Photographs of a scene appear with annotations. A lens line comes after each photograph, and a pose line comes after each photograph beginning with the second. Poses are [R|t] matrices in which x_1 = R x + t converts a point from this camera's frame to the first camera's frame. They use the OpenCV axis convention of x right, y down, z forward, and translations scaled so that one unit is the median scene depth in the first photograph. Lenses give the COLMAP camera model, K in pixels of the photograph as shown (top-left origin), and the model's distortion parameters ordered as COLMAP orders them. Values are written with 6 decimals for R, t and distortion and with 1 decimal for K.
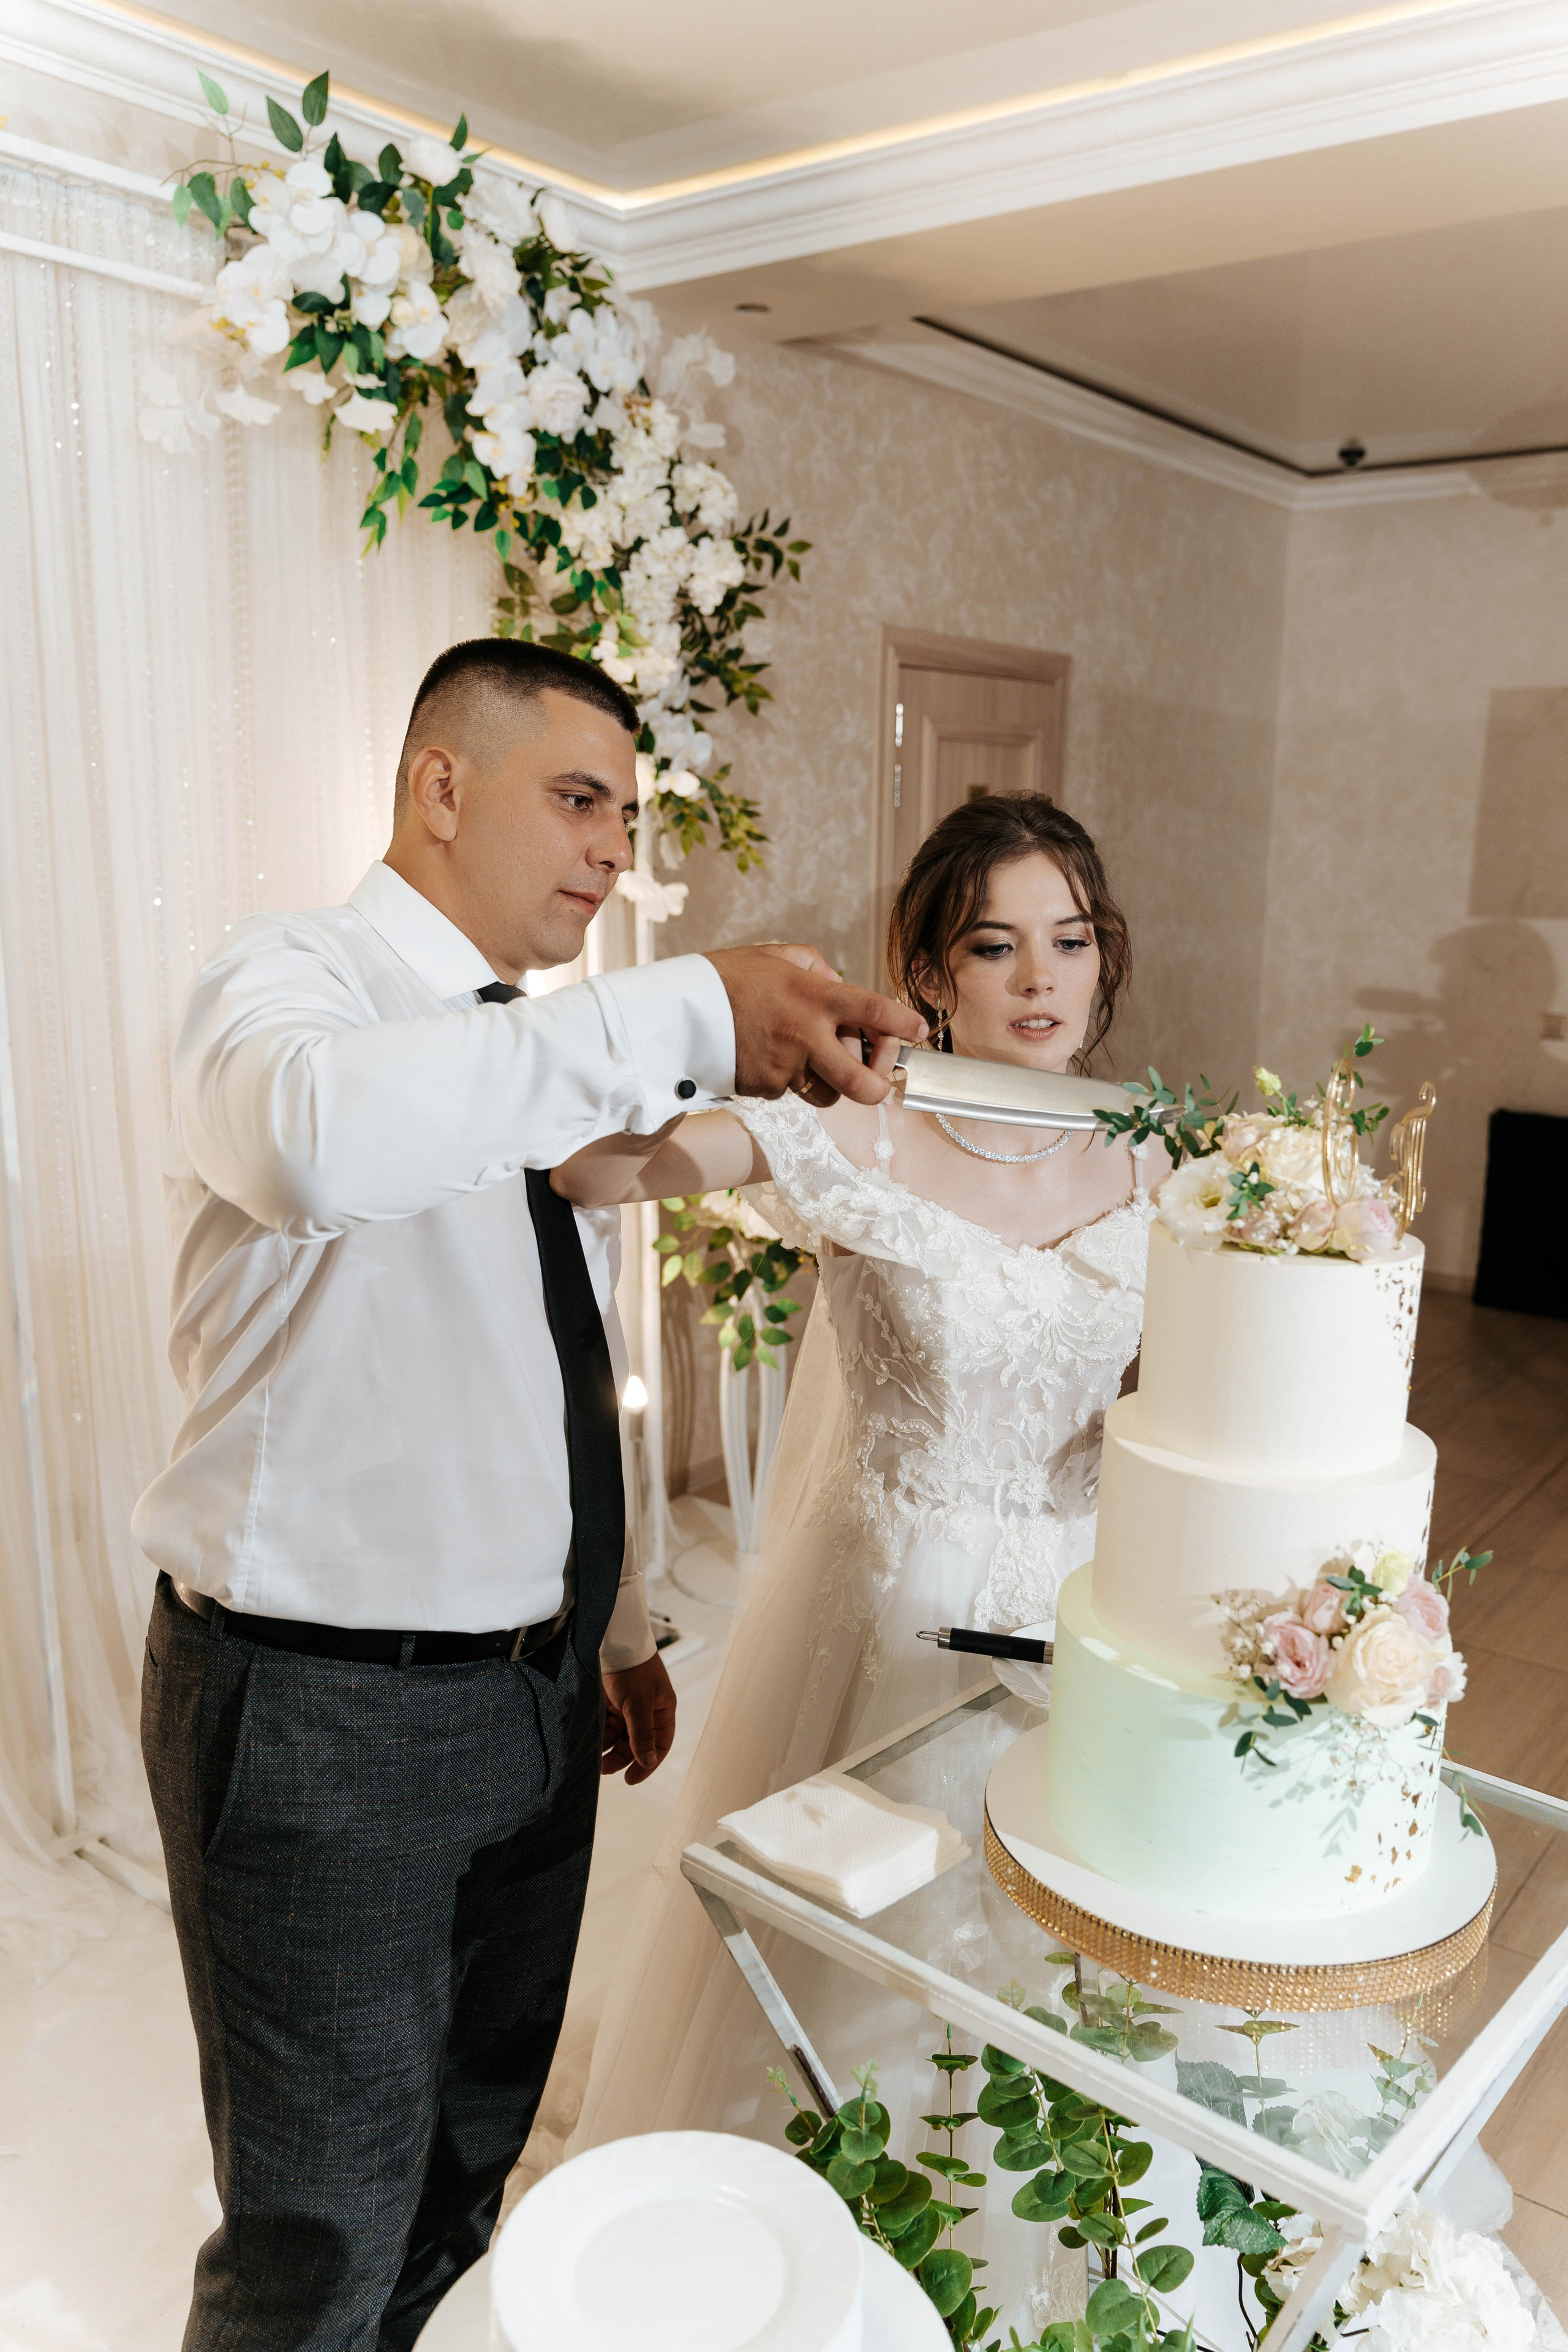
lens RADIAL K [[1850.6, 0, 784.0], [0, 1850.6, 1176.0], [0, 0, 1]] dist [-0.006532, 0.003100]
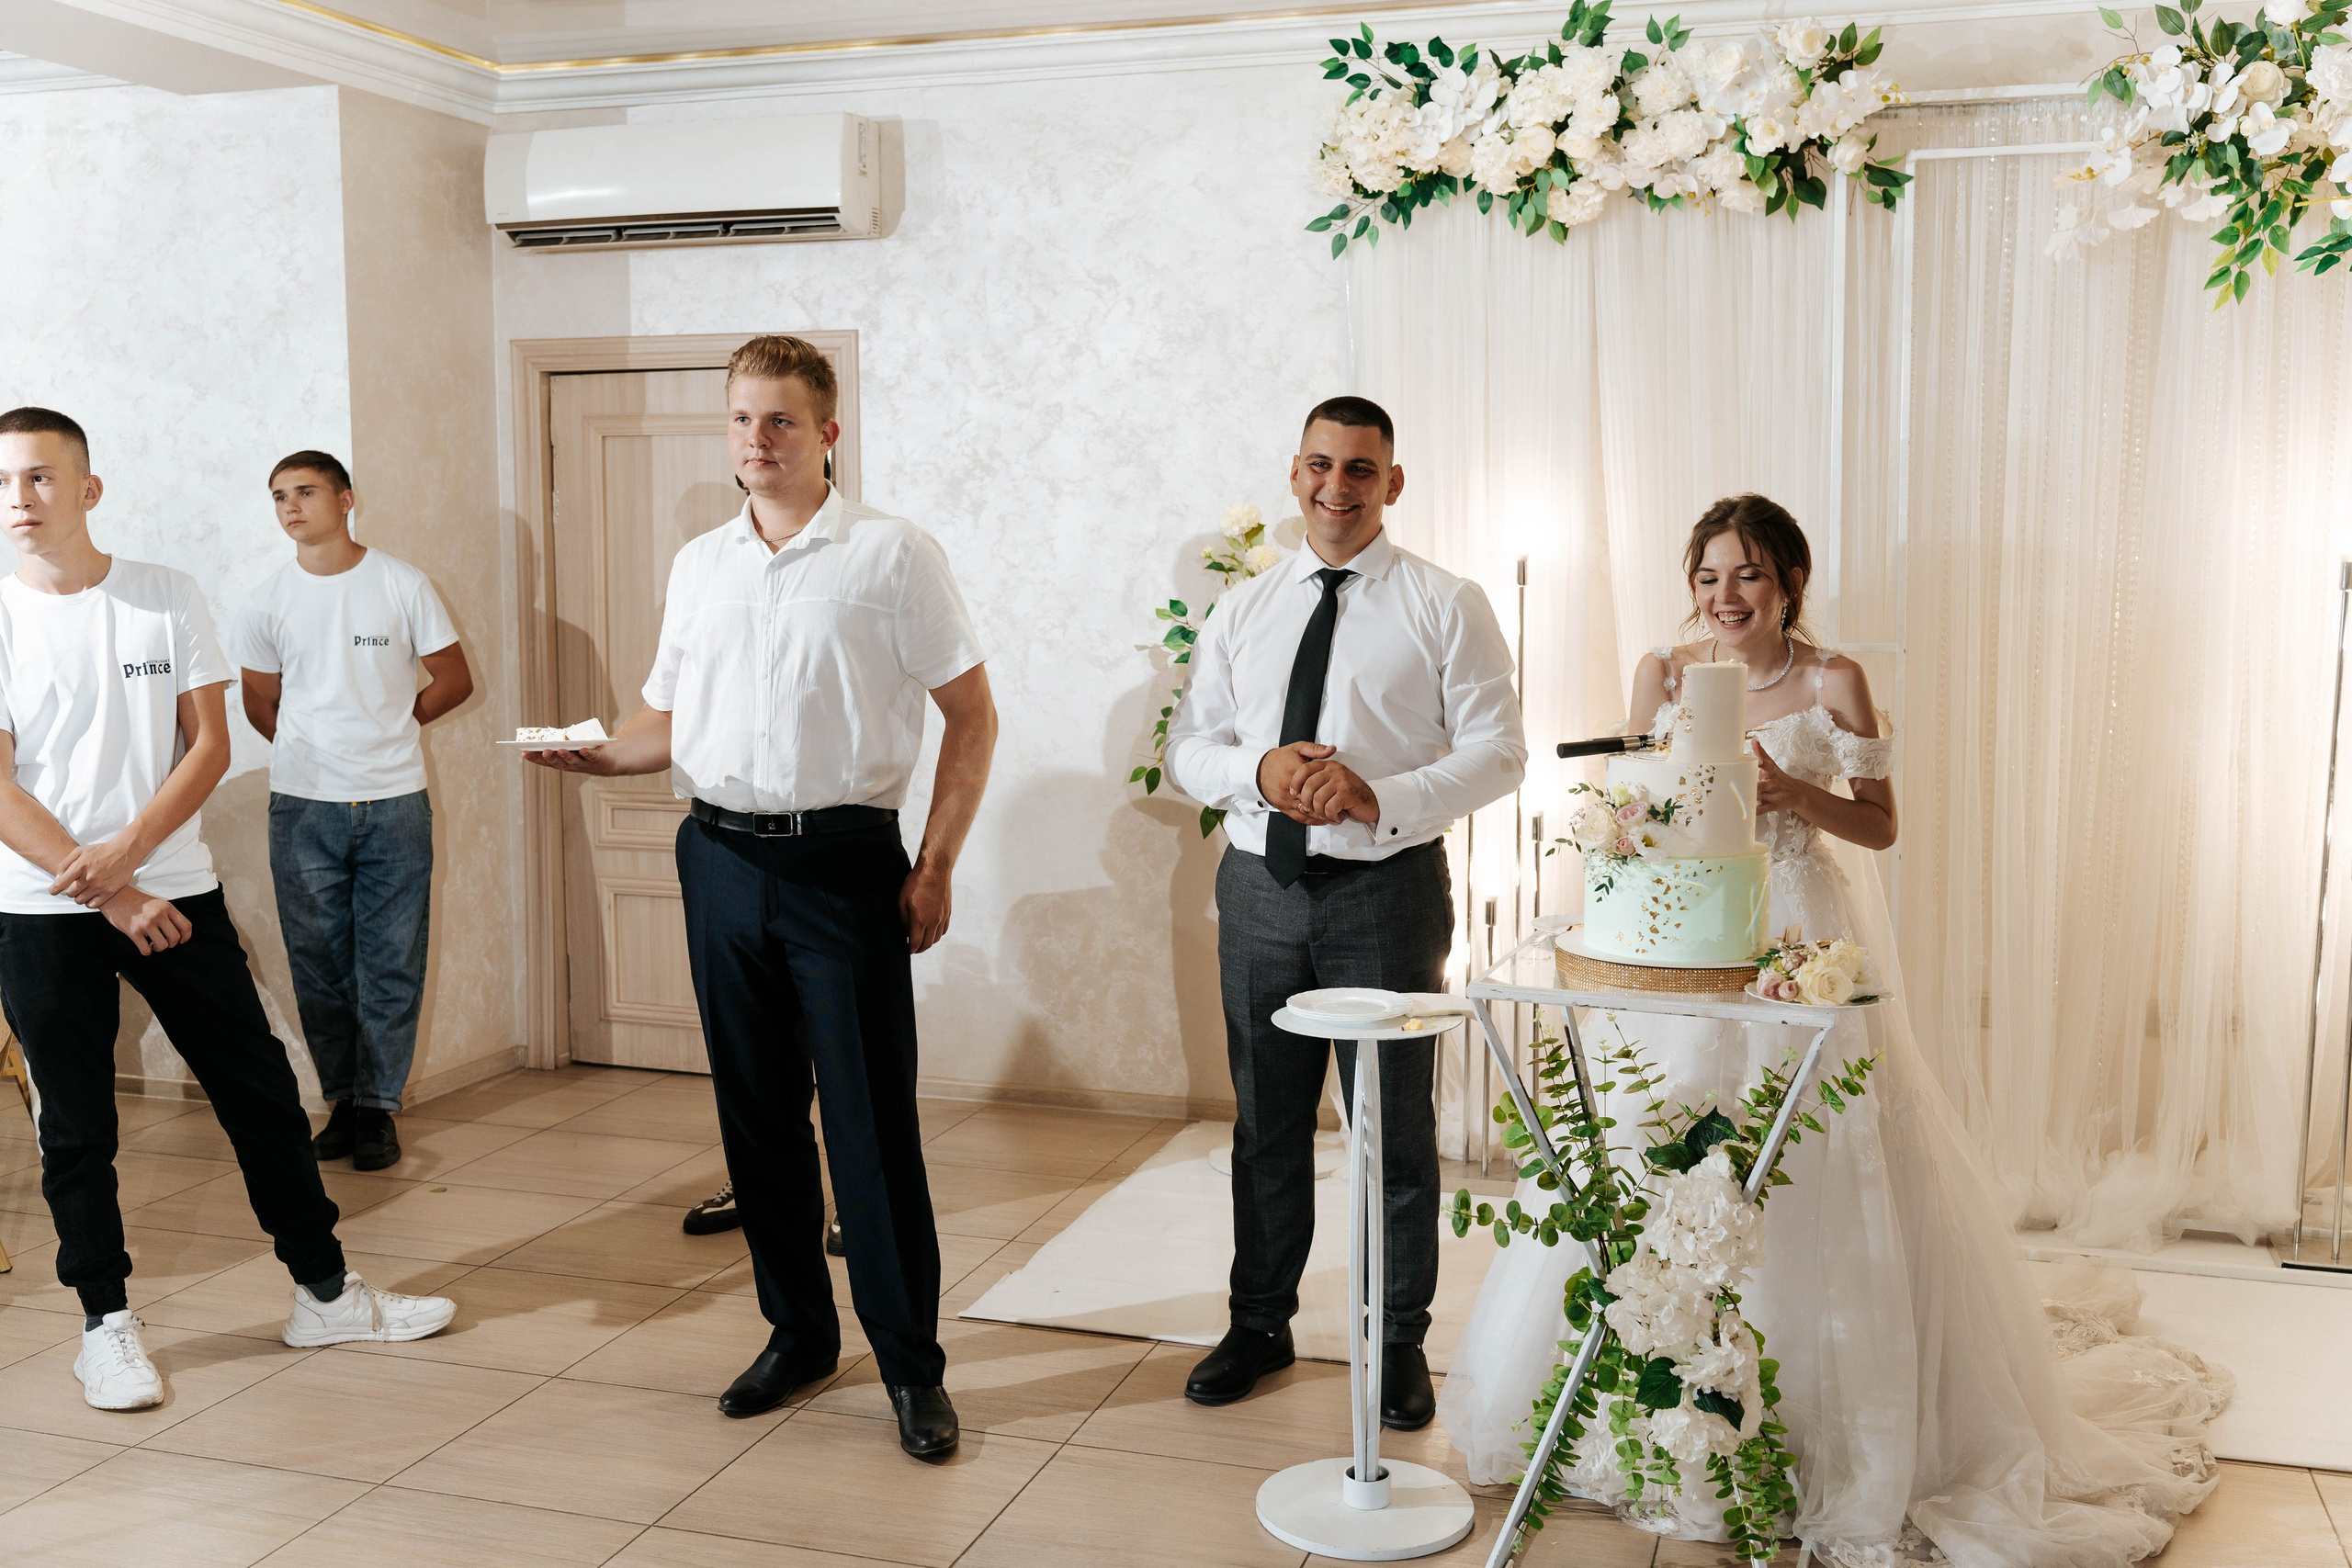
lens RADIAL K [[2255.7, 0, 1176.0], [0, 2255.7, 784.0], [0, 0, 1]] dist [-0.008015, -0.005413]
pose [[0.335377, 0.092586, -0.937523, 0.974061], [-0.175276, 0.983916, 0.034466, 0.069149], [0.925635, 0.152766, 0.346211, -0.179530]]
